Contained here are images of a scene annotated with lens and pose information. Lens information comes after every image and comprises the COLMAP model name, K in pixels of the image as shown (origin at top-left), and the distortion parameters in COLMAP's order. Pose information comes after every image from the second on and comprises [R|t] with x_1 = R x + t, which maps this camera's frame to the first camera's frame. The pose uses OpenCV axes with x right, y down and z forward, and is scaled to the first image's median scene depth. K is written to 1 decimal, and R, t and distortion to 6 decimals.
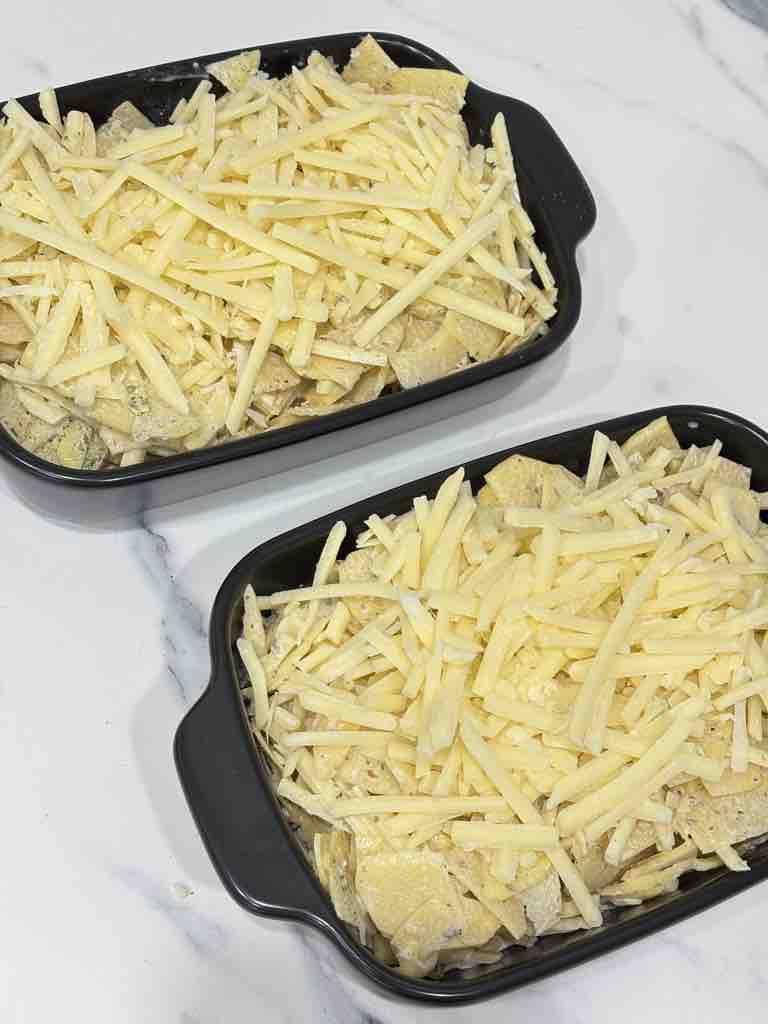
lens RADIAL K [[1559.7, 0, 384.0], [0, 1559.7, 512.0], [0, 0, 1]] dist [0.110497, -0.060088]
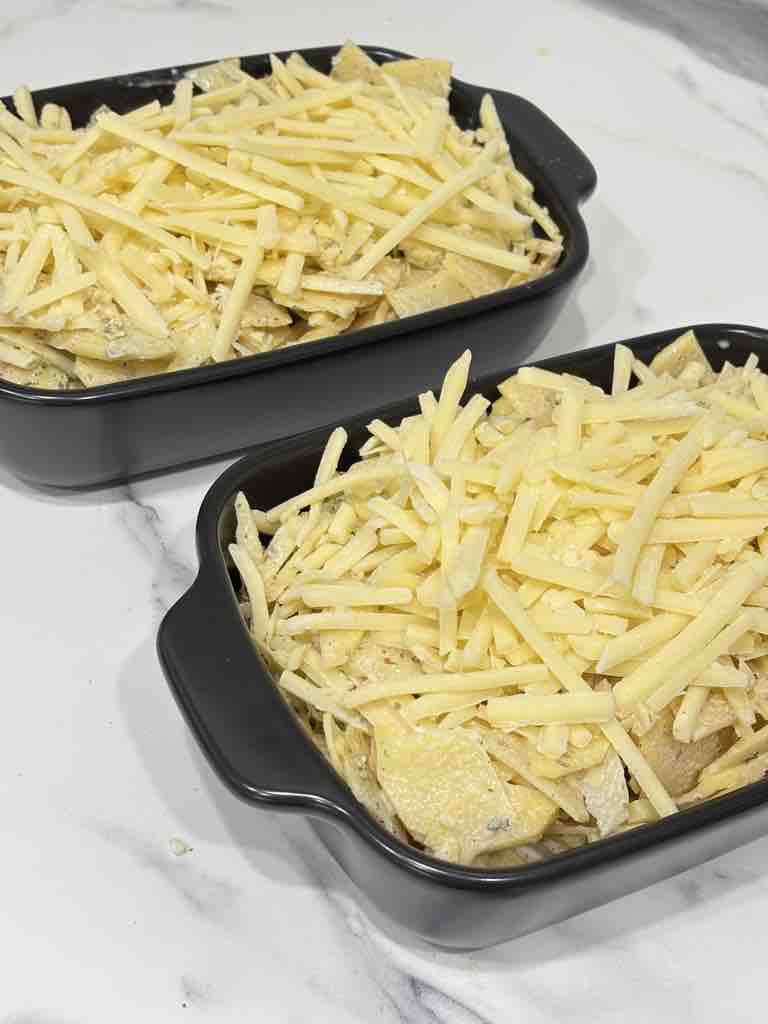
lens RADIAL K [[1559.7, 0, 384.0], [0, 1559.7, 512.0], [0, 0, 1]] dist [0.110497, -0.060088]
pose [[0.996397, -0.081065, -0.024919, 0.015399], [0.072302, 0.965540, -0.250012, 0.269948], [0.044327, 0.247309, 0.967922, 0.137505]]
